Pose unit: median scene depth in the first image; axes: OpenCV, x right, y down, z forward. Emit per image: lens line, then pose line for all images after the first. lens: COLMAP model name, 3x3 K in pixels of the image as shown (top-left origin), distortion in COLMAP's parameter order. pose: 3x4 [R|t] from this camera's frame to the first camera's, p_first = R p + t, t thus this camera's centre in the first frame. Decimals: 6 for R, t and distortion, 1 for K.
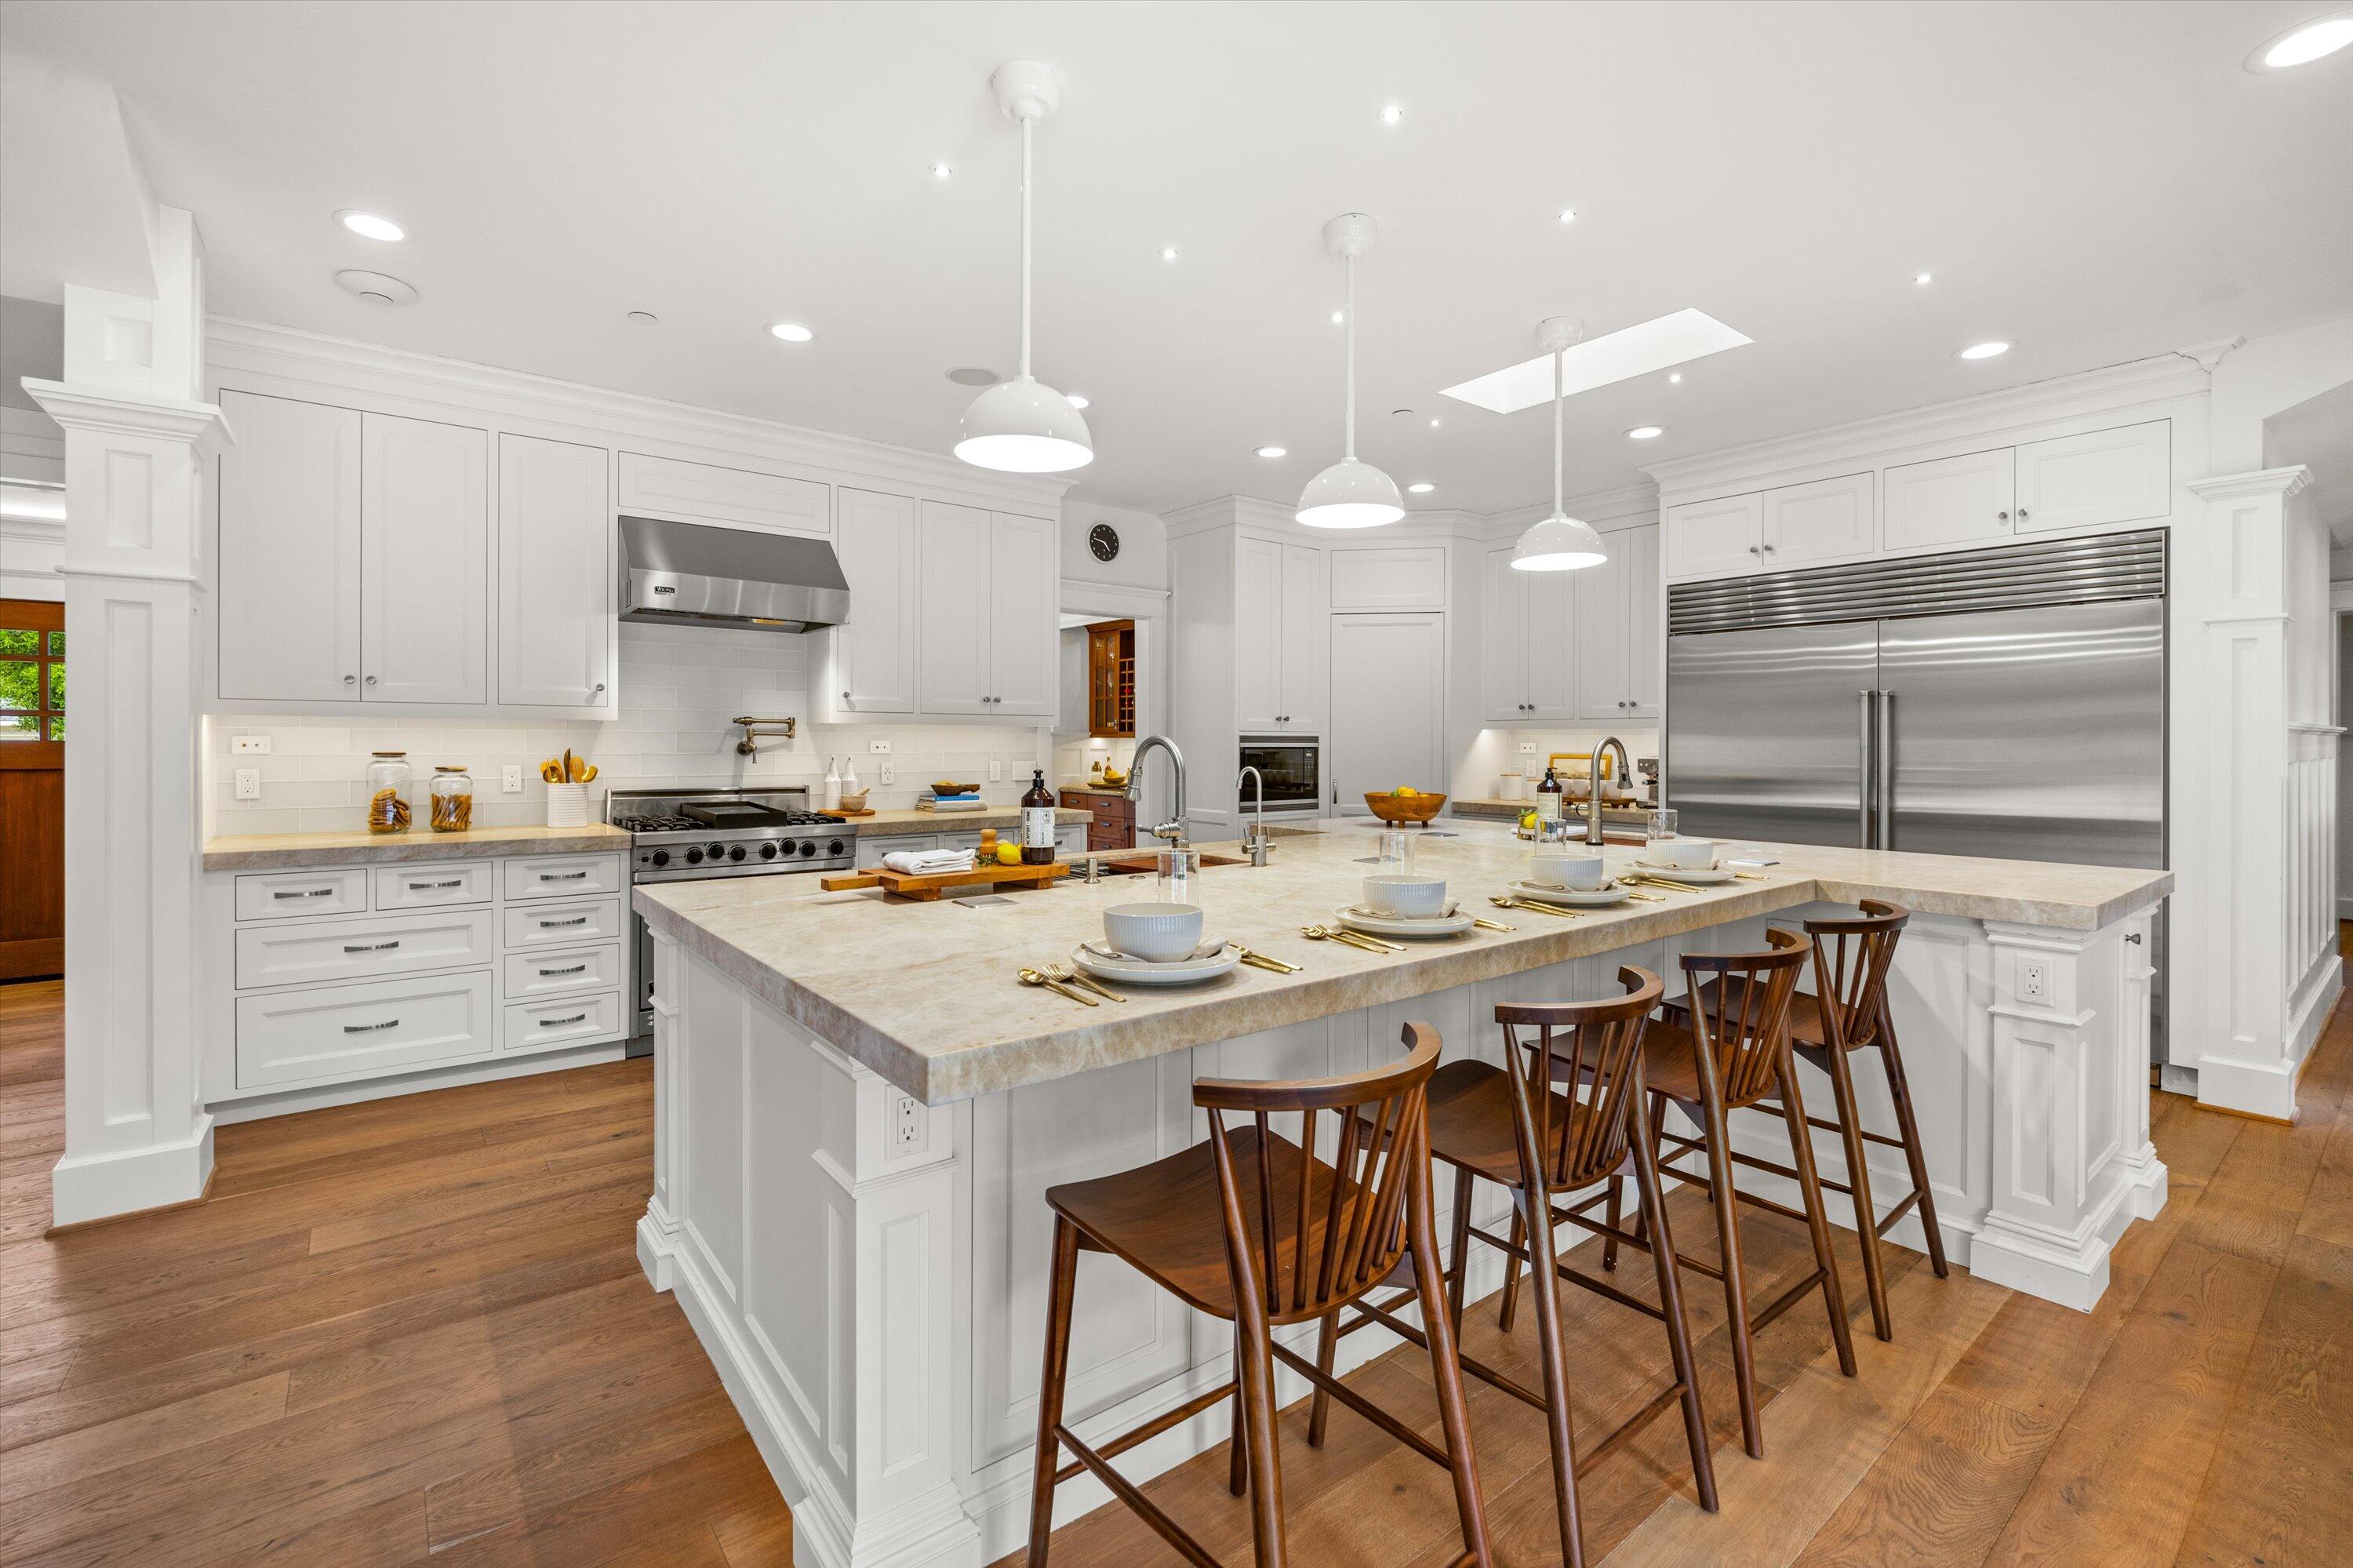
lens RADIAL K [[1017.4, 0, 1172.8], [0, 1017.4, 765.0], [0, 0, 1]] dist [-0.000732, -0.002773]
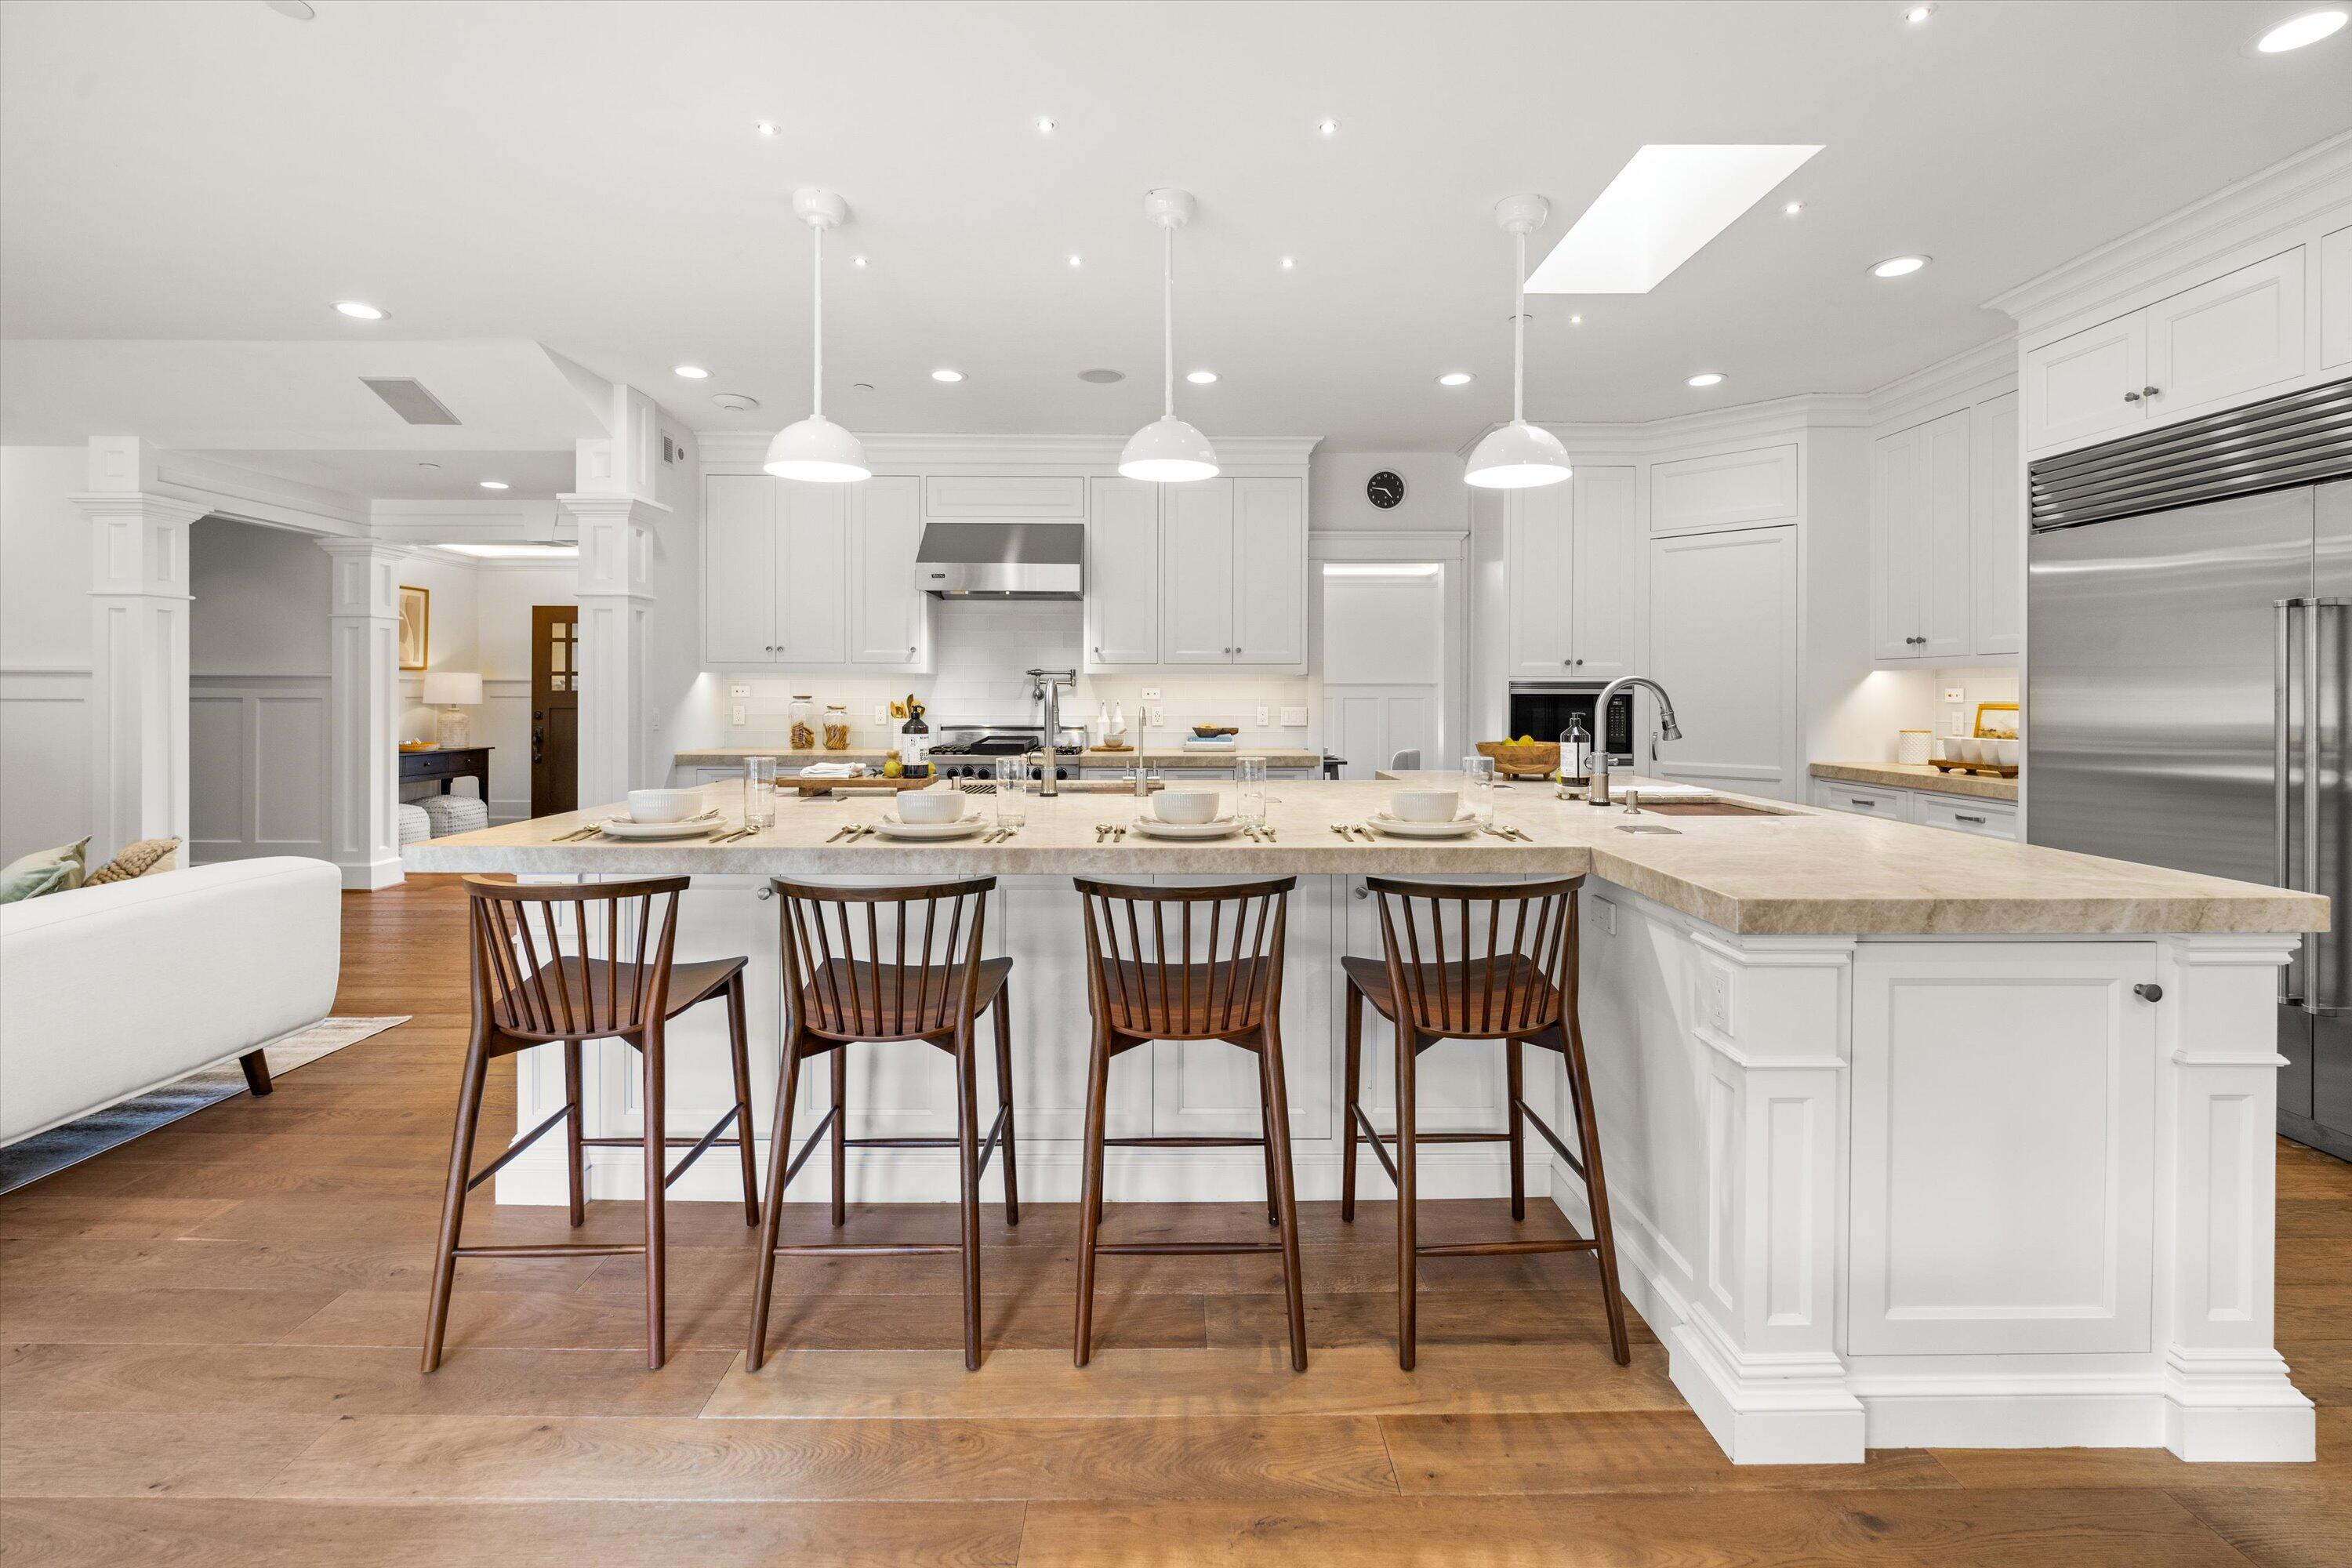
lens RADIAL K [[1016.9, 0, 1134.9], [0, 1016.9, 712.7], [0, 0, 1]] dist [-0.000732, -0.002773]
pose [[0.797455, 0.010460, -0.603287, 0.525265], [-0.013446, 0.999909, -0.000437, 0.006535], [0.603228, 0.008460, 0.797524, 0.085855]]
